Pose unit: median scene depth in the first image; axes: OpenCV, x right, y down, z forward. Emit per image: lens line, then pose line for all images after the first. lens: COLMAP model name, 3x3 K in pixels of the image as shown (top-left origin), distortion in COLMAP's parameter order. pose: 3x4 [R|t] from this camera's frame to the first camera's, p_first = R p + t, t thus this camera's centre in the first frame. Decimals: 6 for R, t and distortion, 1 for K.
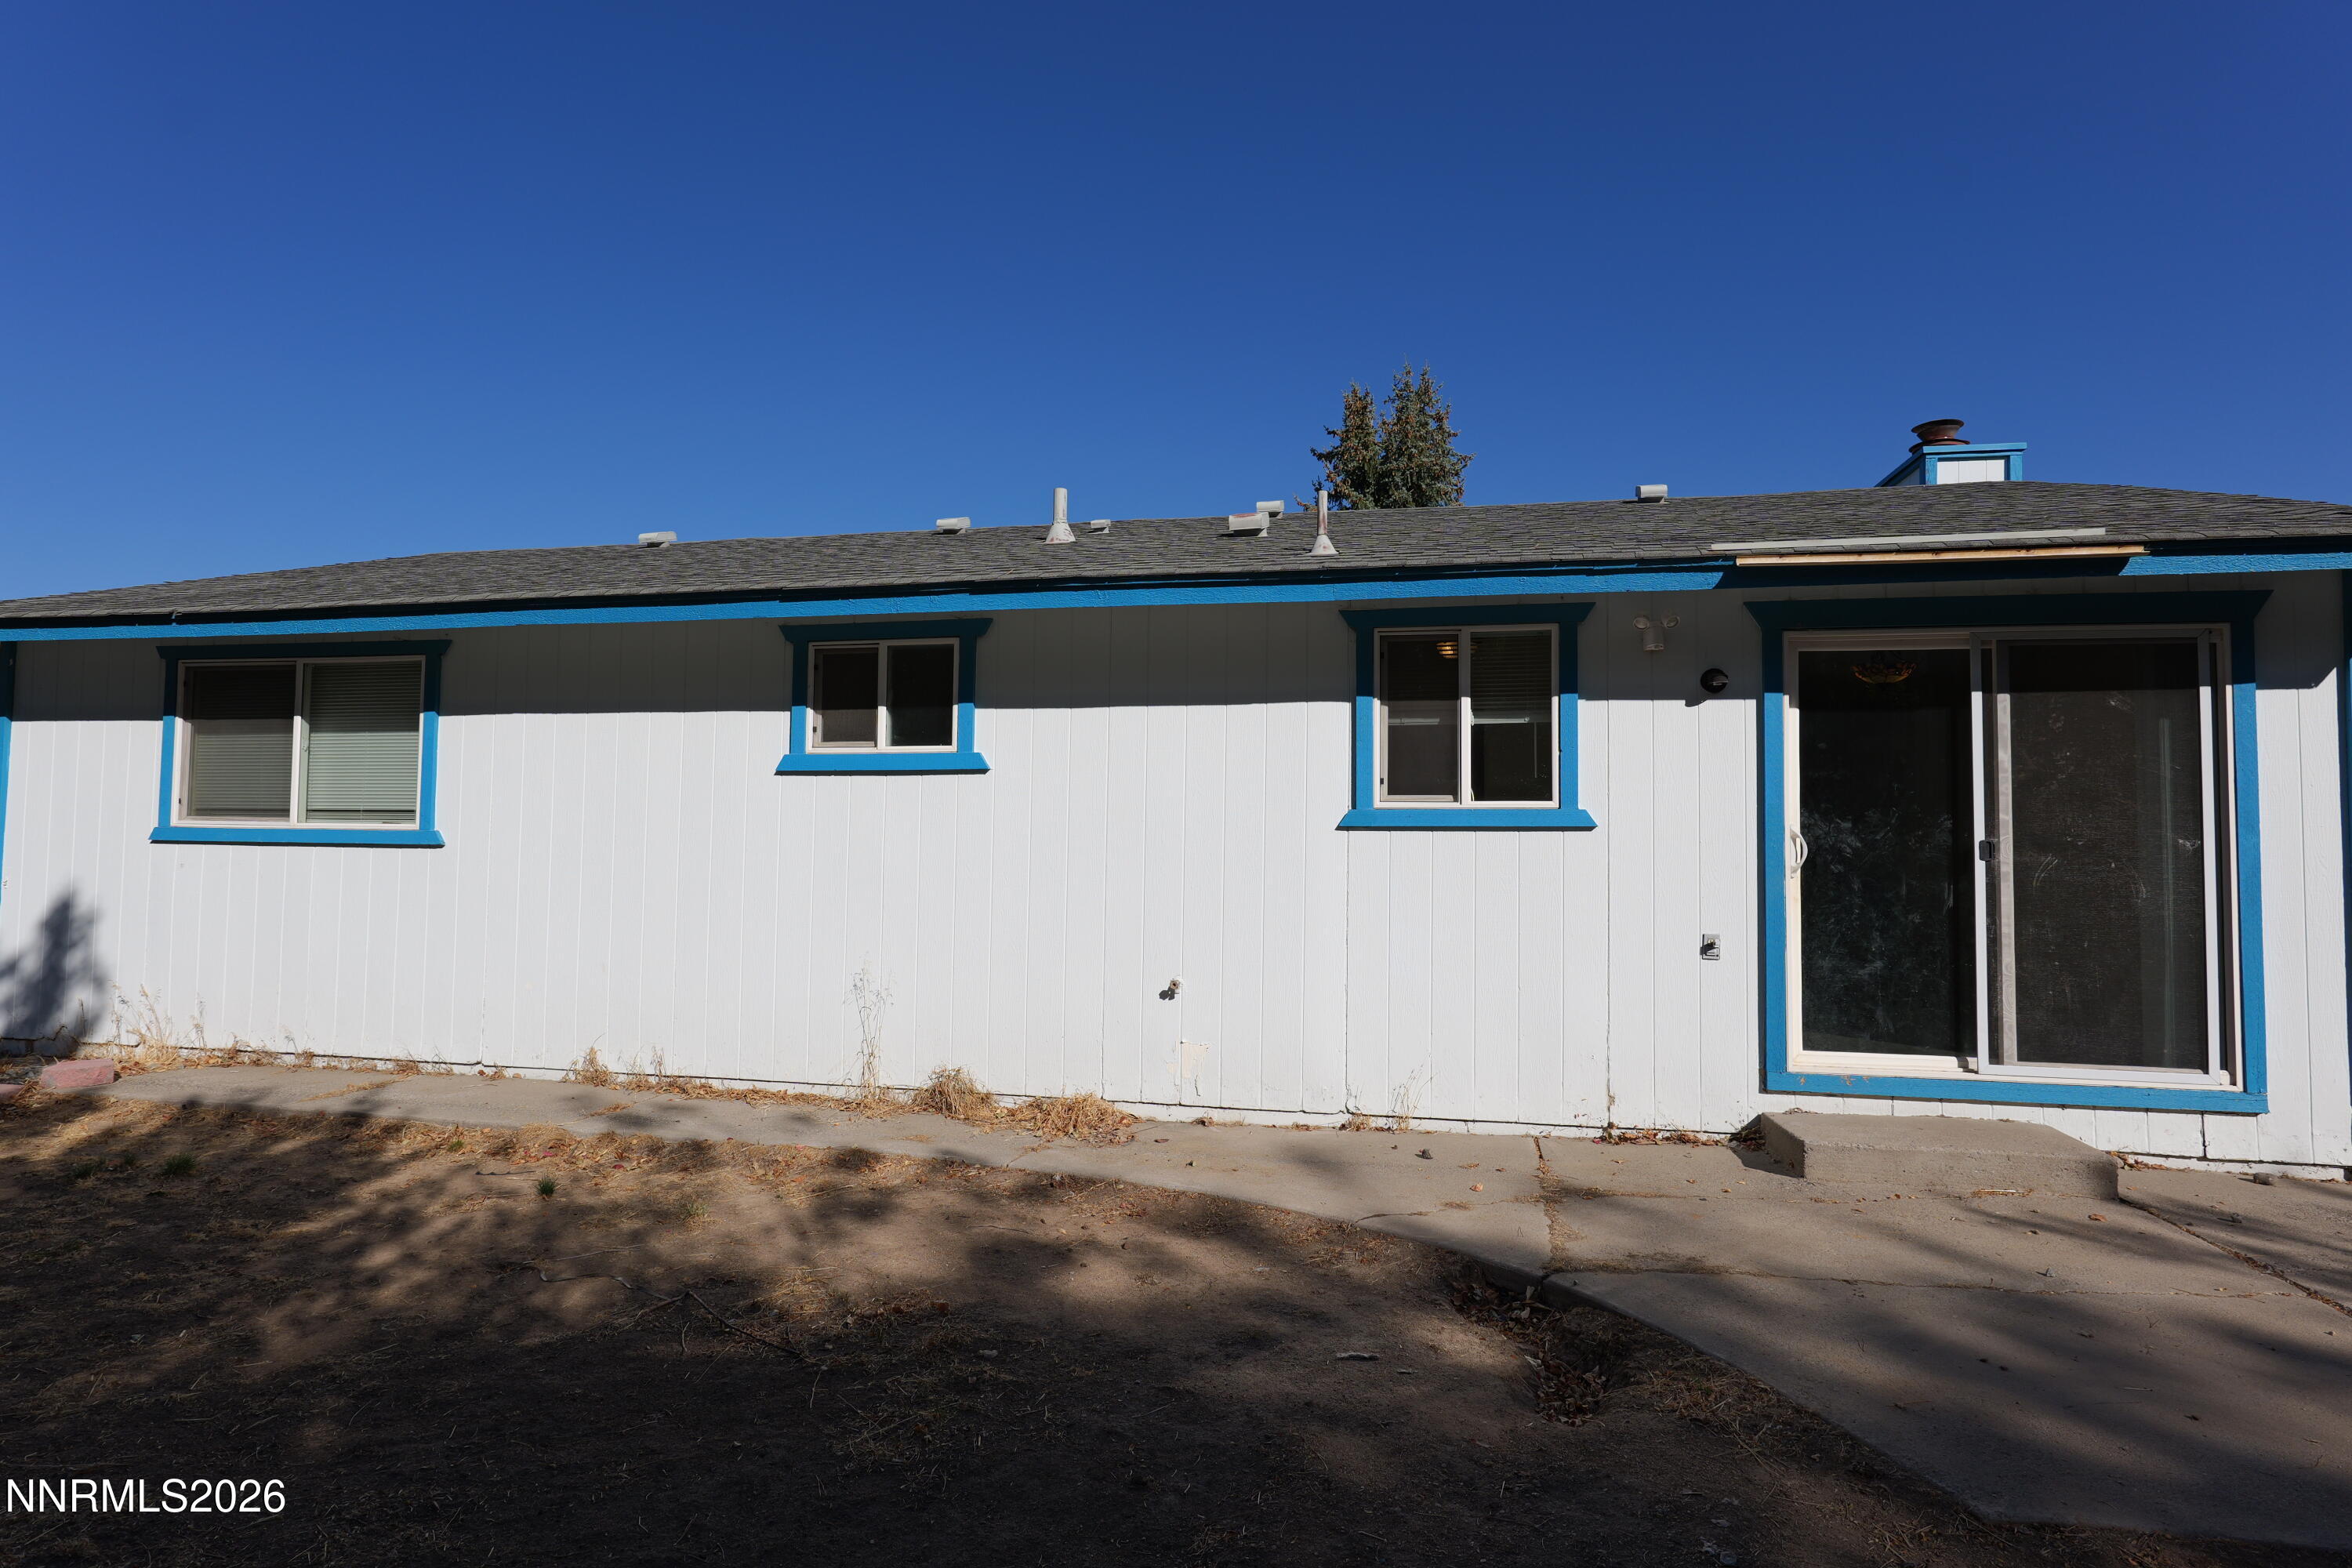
lens RADIAL K [[1239.2, 0, 1178.7], [0, 1239.2, 790.1], [0, 0, 1]] dist [-0.016909, 0.006726]
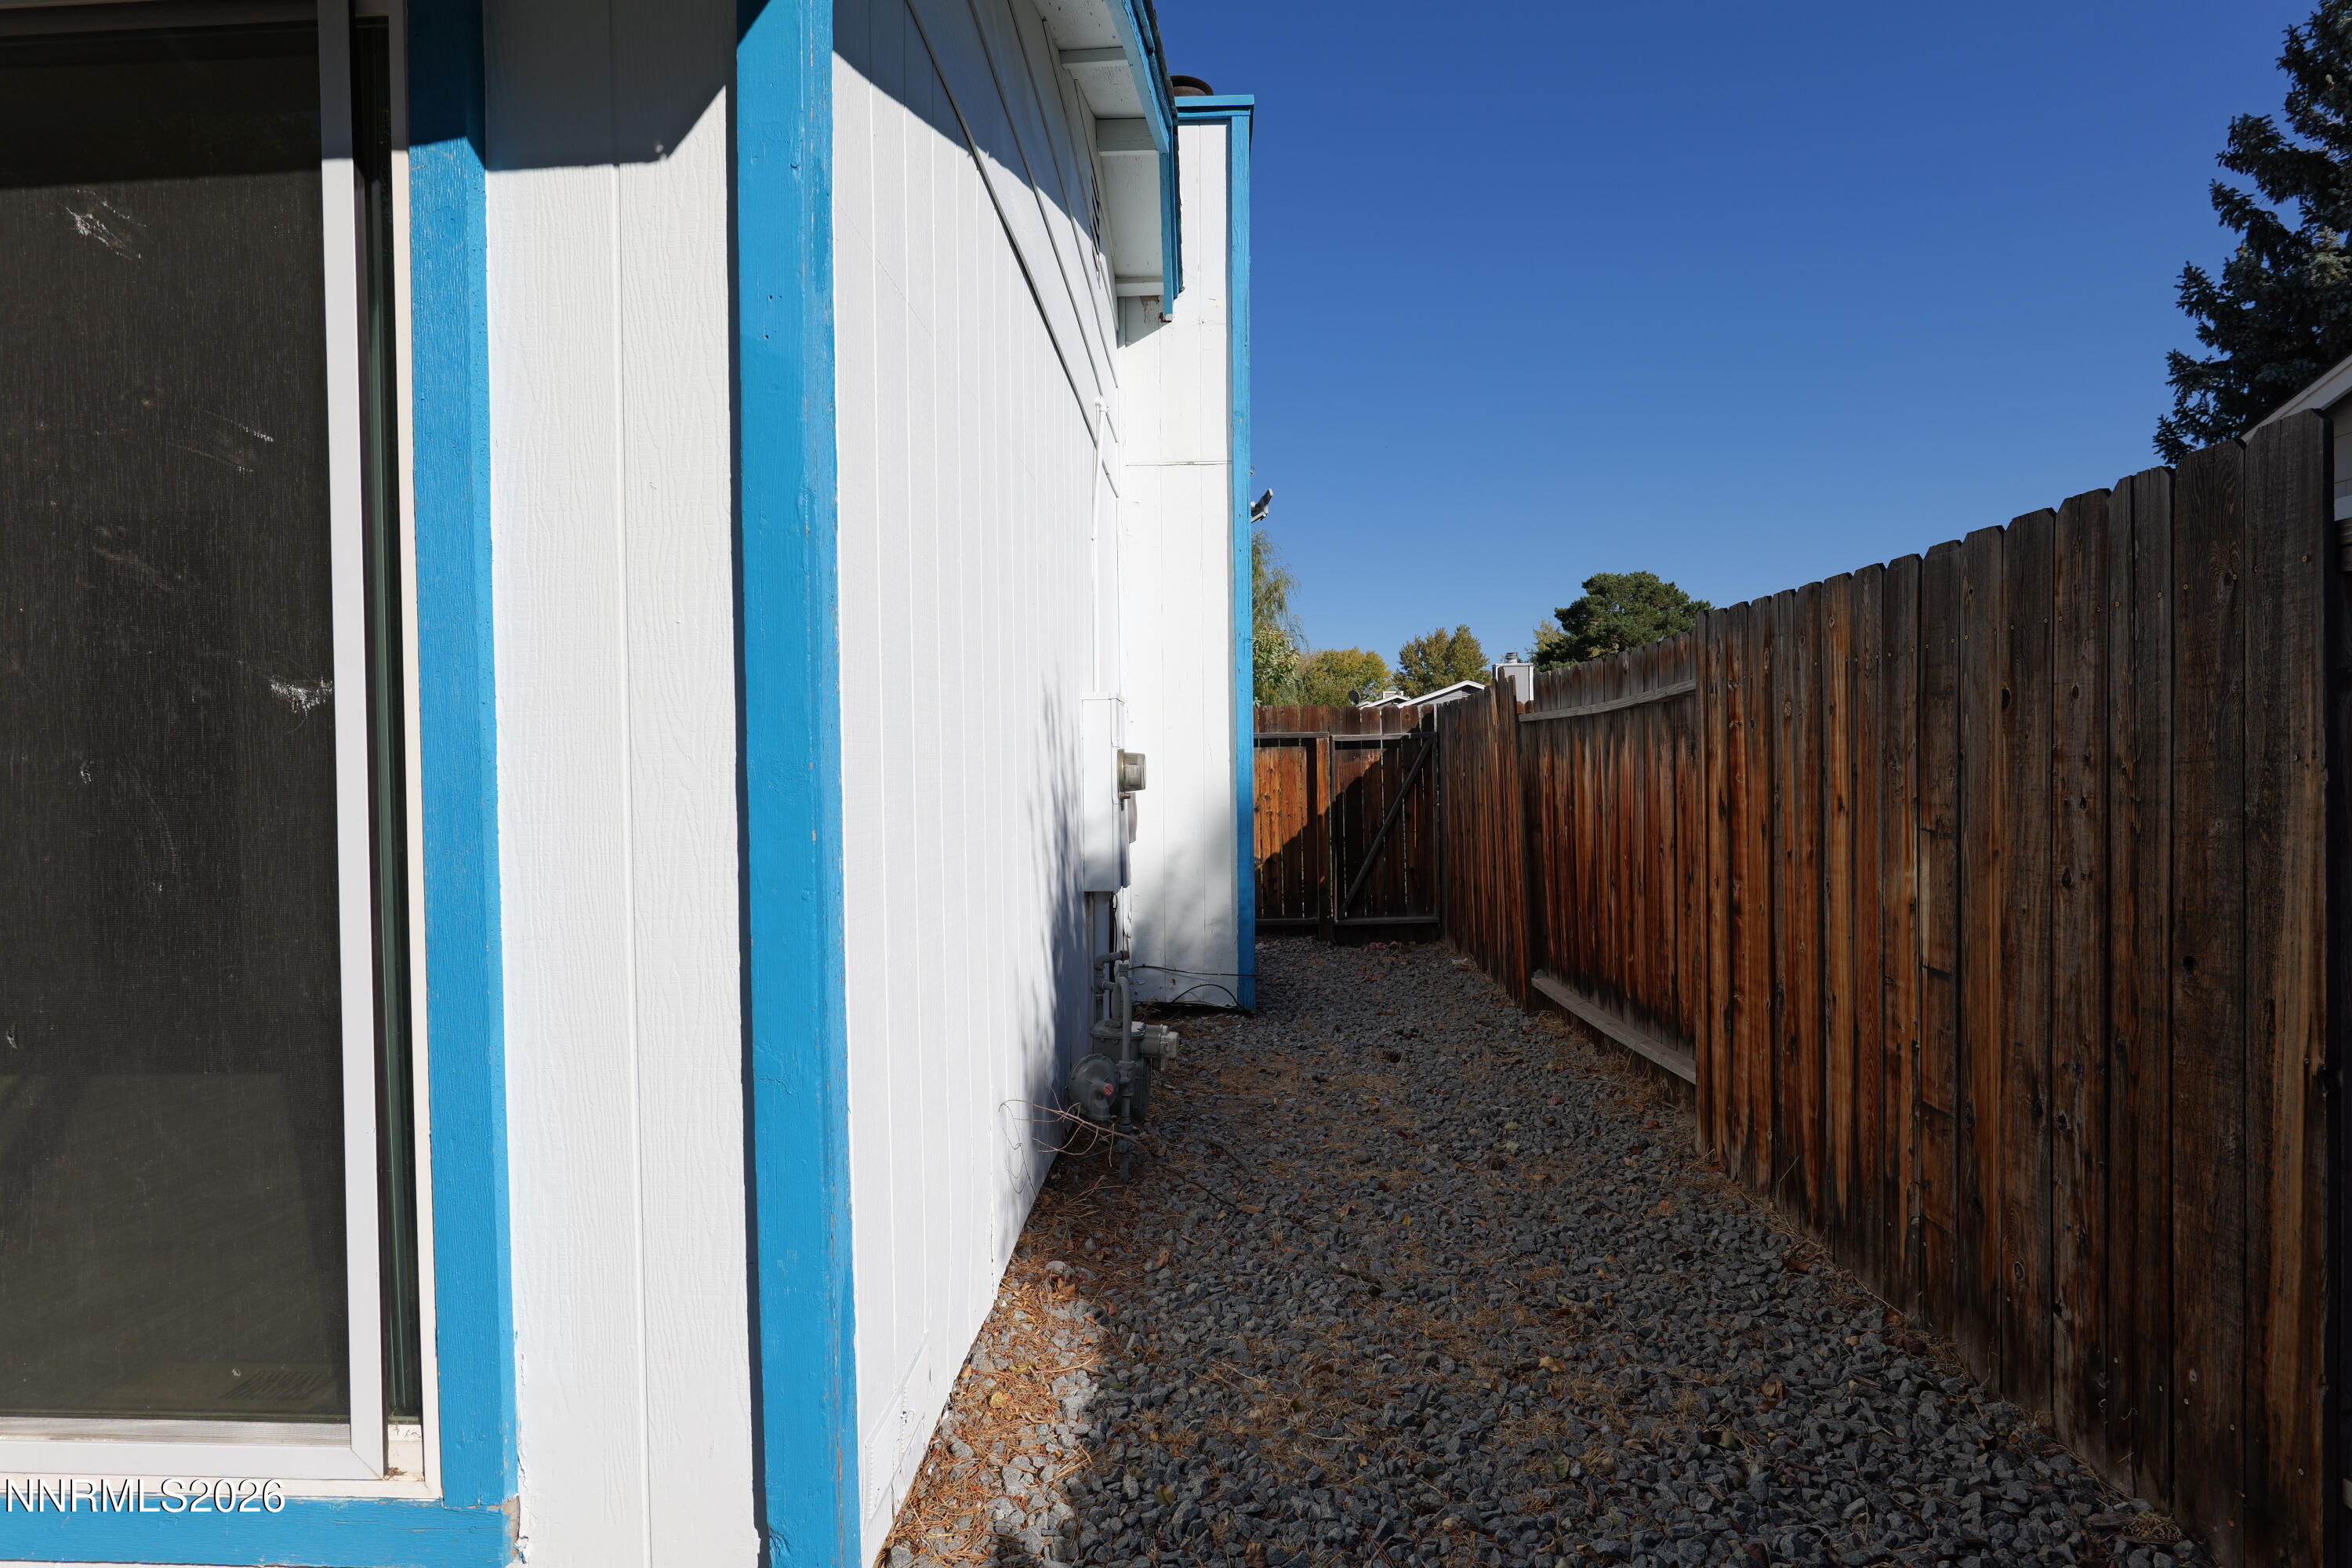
lens RADIAL K [[1239.2, 0, 1178.7], [0, 1239.2, 790.1], [0, 0, 1]] dist [-0.016909, 0.006726]
pose [[0.986026, -0.033608, 0.163165, 0.985143], [0.022957, 0.997507, 0.066730, 0.052053], [-0.165001, -0.062052, 0.984339, 0.669659]]
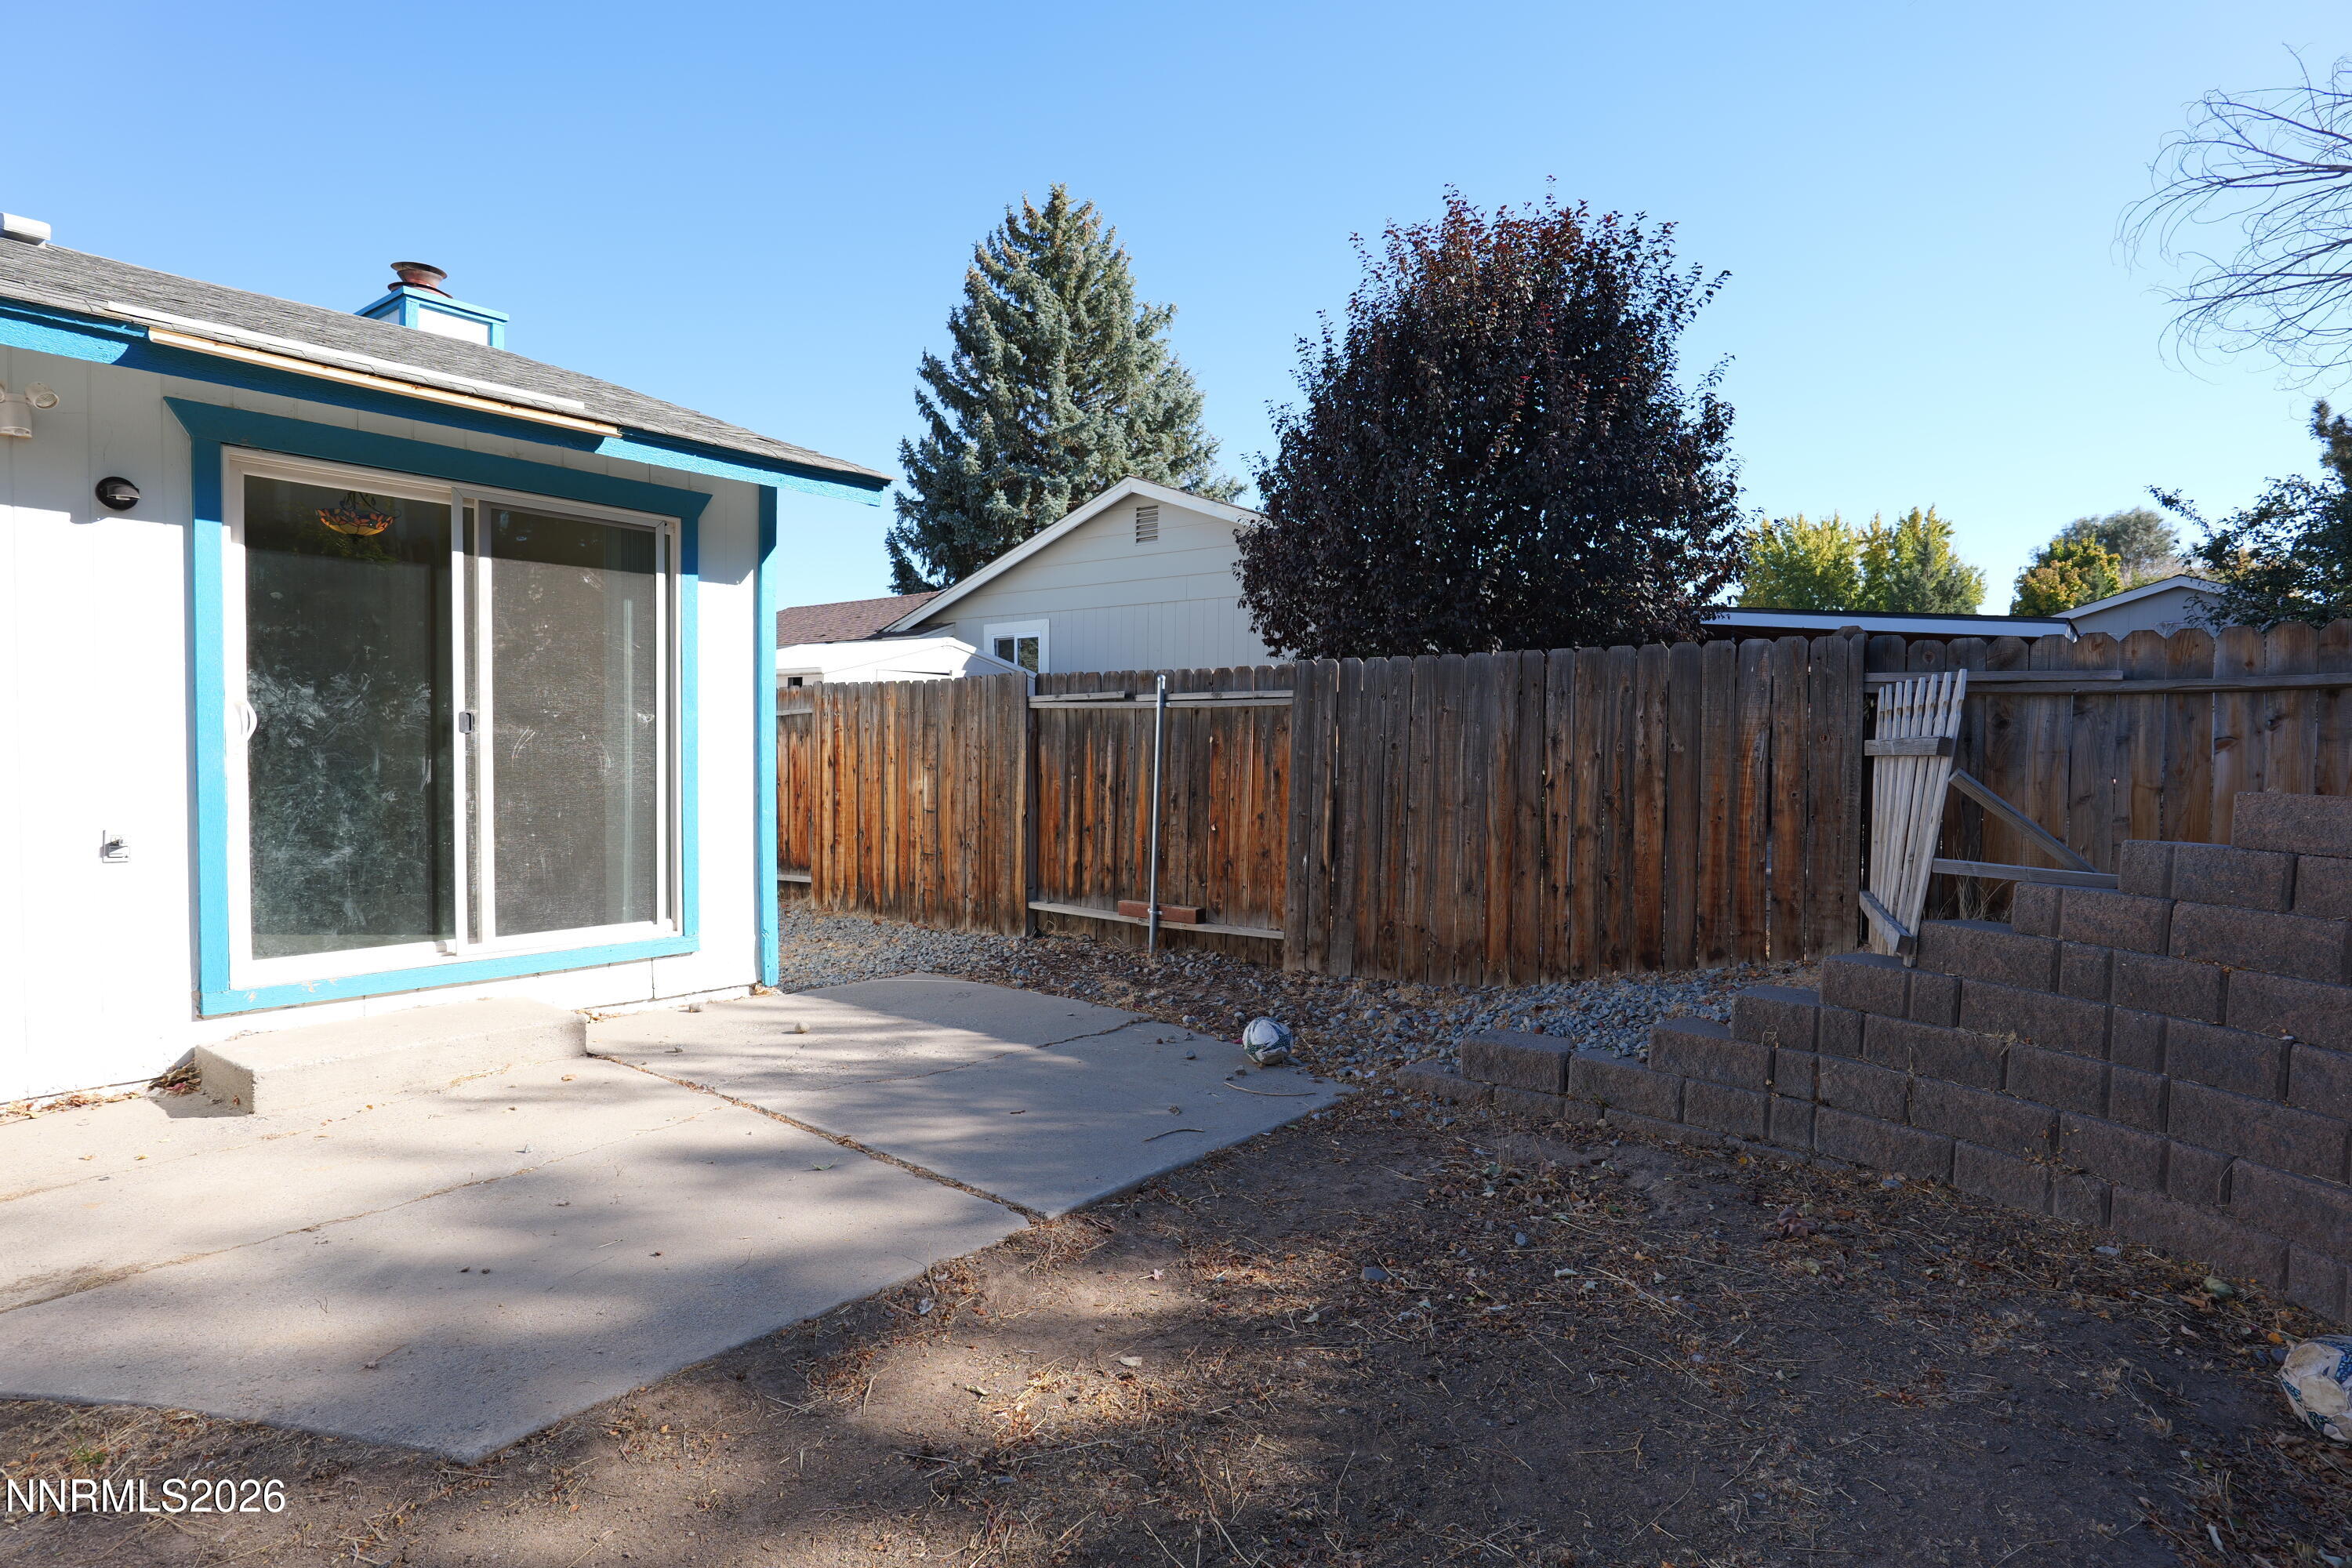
lens RADIAL K [[1239.2, 0, 1178.7], [0, 1239.2, 790.1], [0, 0, 1]] dist [-0.016909, 0.006726]
pose [[0.448319, -0.040795, 0.892942, 0.052911], [-0.047792, 0.996435, 0.069518, 0.009135], [-0.892595, -0.073842, 0.444772, 0.085947]]
